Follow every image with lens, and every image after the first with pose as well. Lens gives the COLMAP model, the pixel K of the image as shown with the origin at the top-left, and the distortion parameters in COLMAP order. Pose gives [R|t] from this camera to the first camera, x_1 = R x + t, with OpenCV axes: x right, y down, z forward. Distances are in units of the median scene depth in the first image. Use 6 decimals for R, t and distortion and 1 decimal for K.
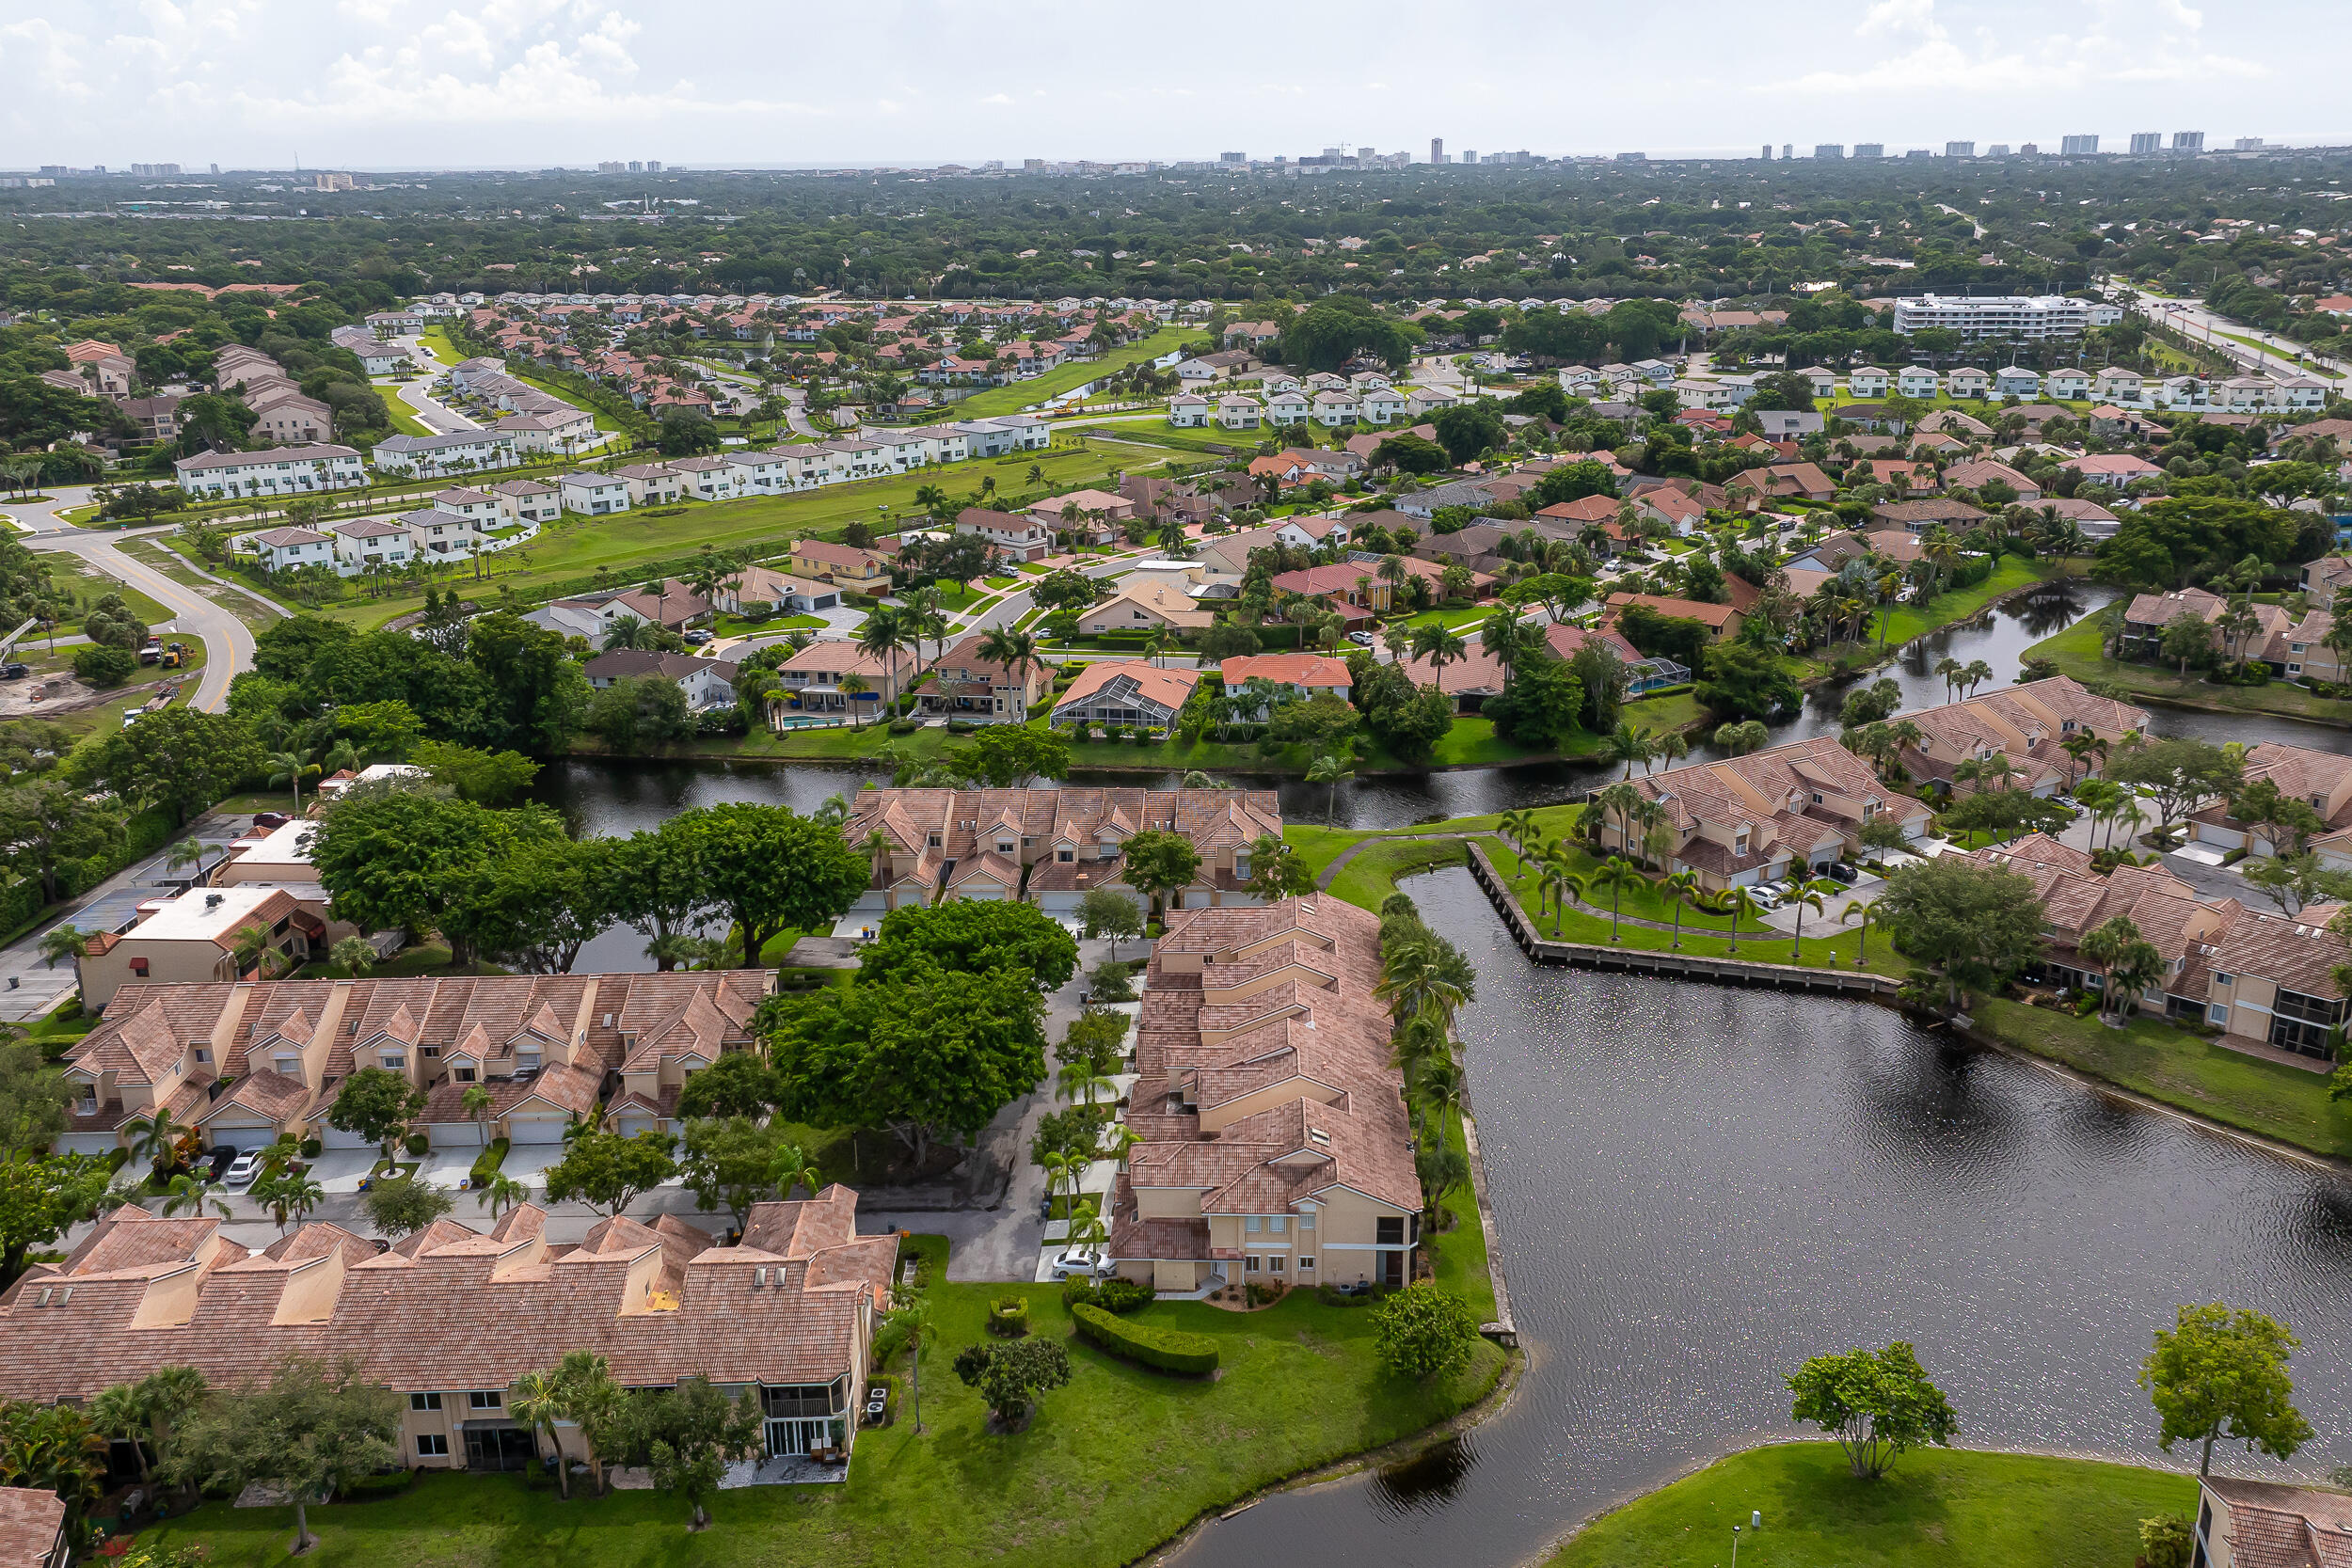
lens RADIAL K [[1954.9, 0, 1176.0], [0, 1954.9, 784.0], [0, 0, 1]] dist [0.036495, -0.017025]
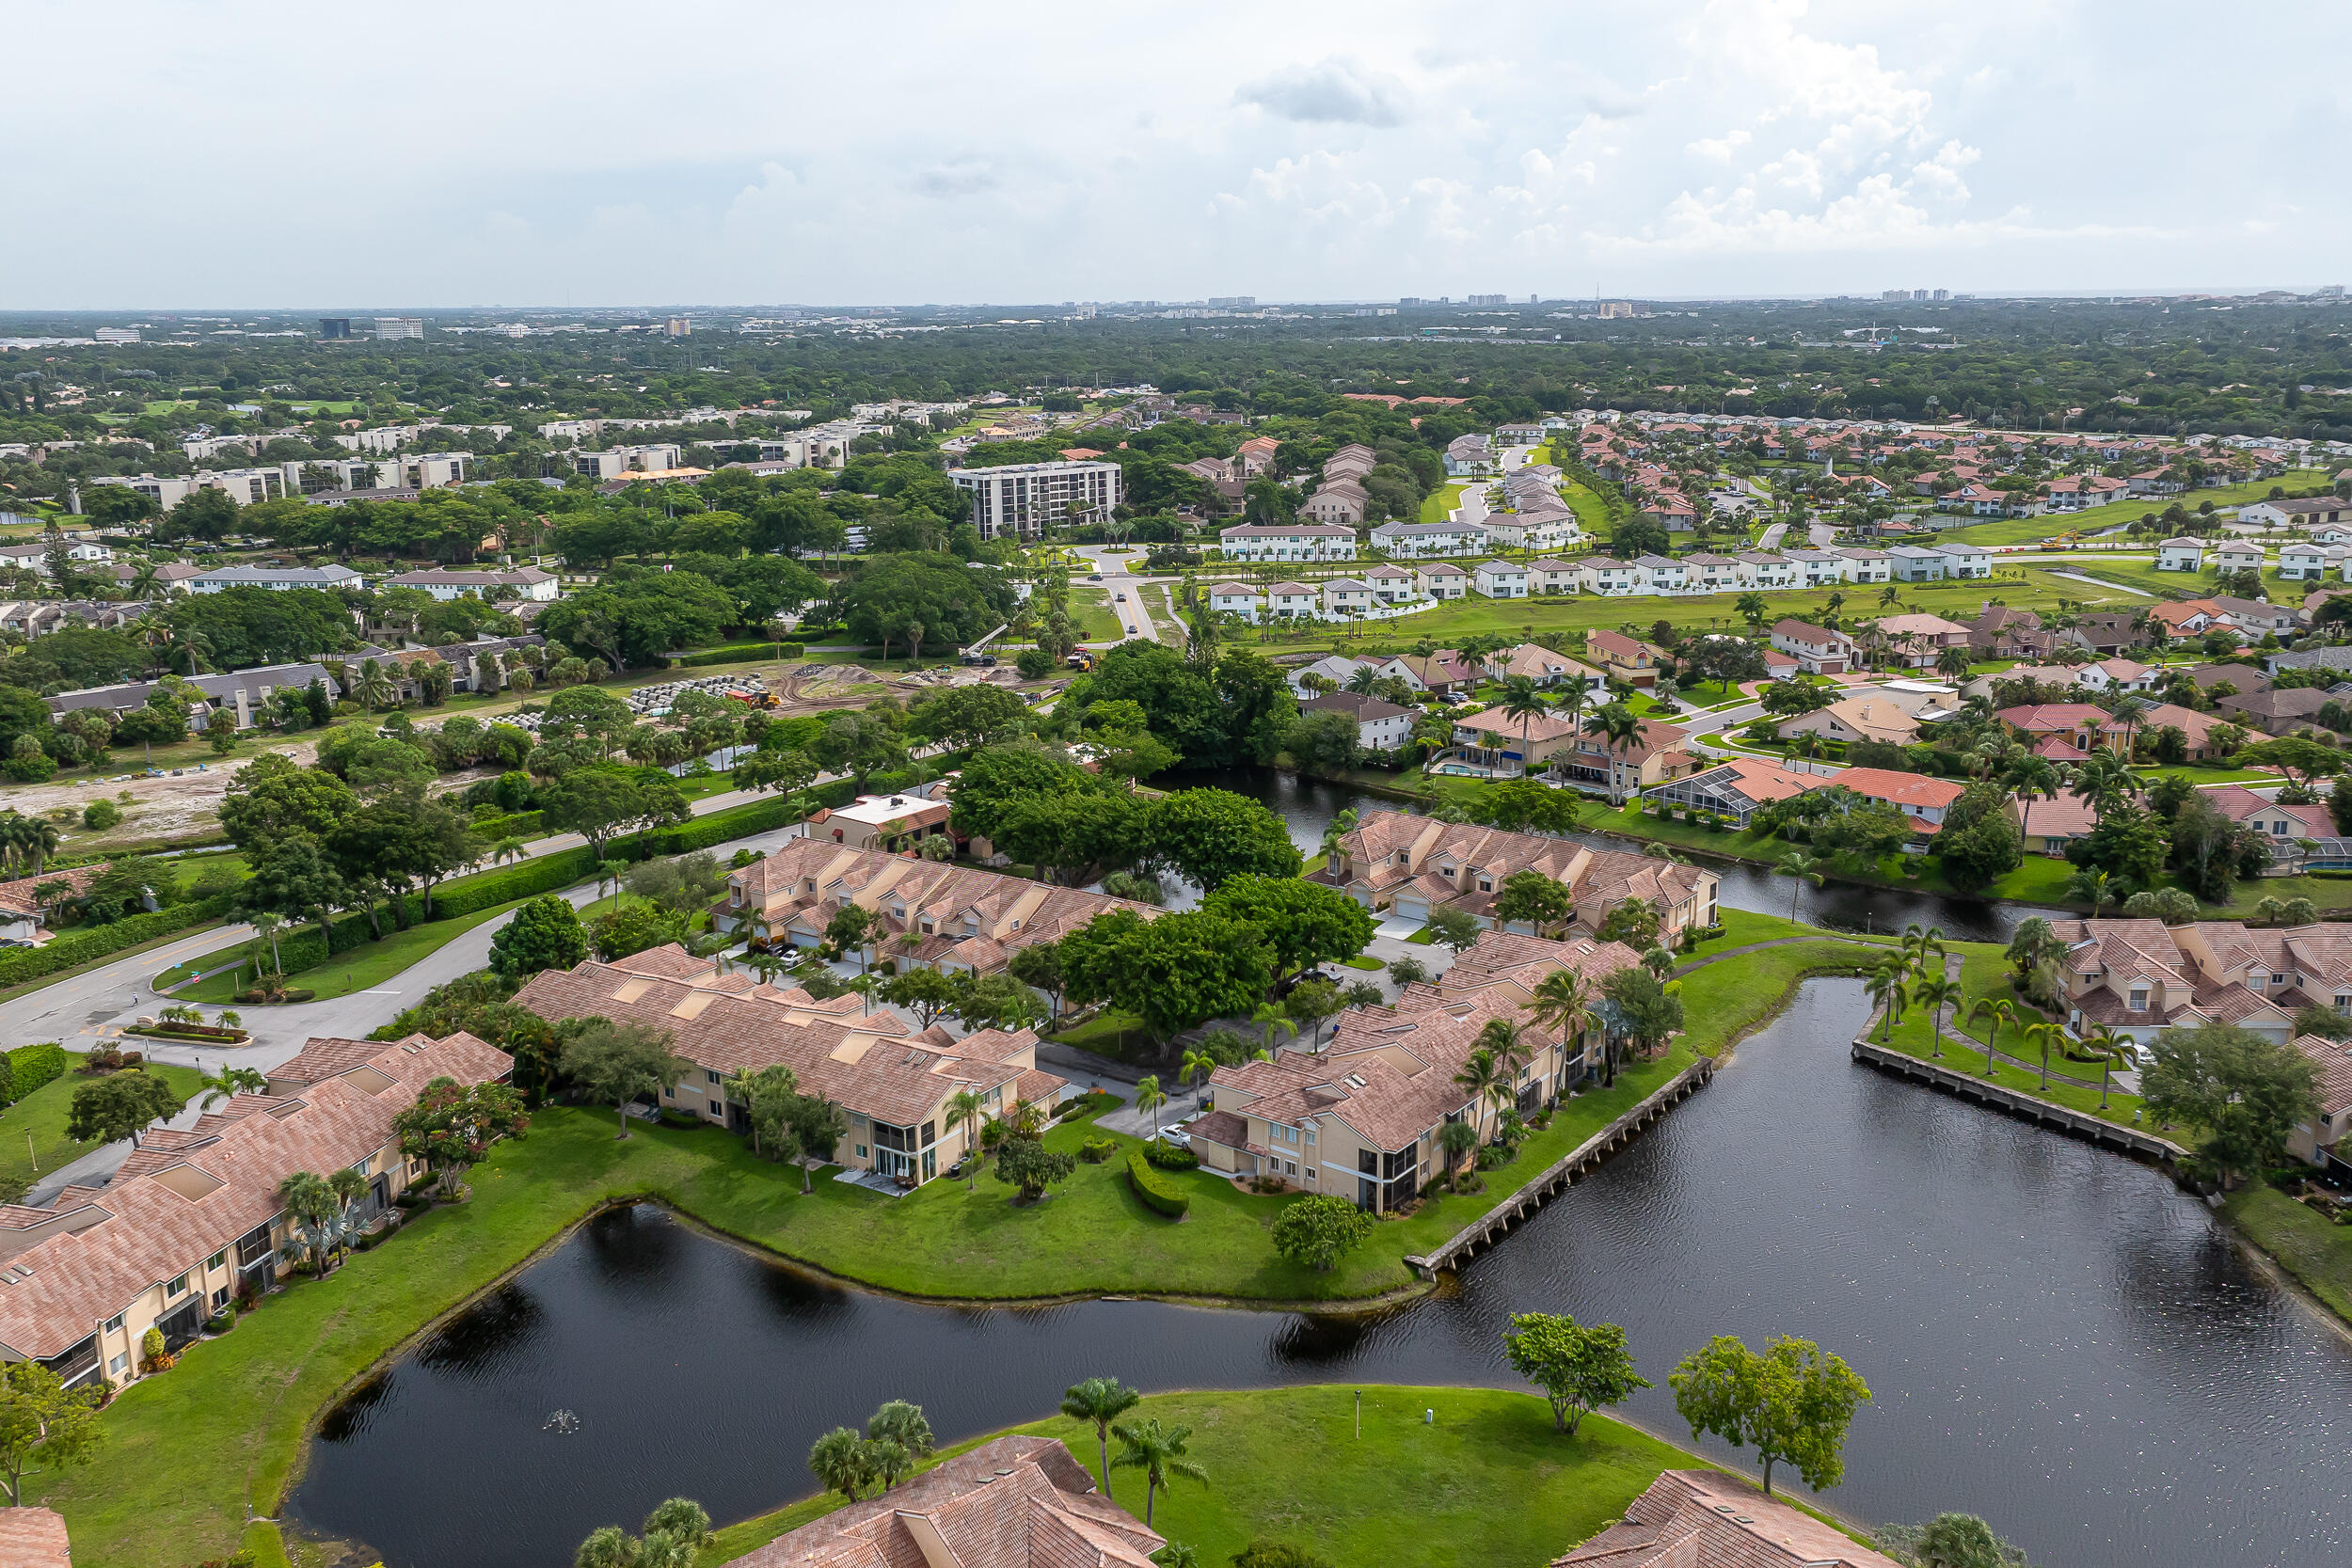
lens RADIAL K [[1954.9, 0, 1176.0], [0, 1954.9, 784.0], [0, 0, 1]] dist [0.036495, -0.017025]
pose [[0.815352, 0.144604, -0.560617, 0.212438], [-0.178114, 0.983996, -0.005237, 0.007925], [0.550887, 0.104124, 0.828059, -0.030592]]
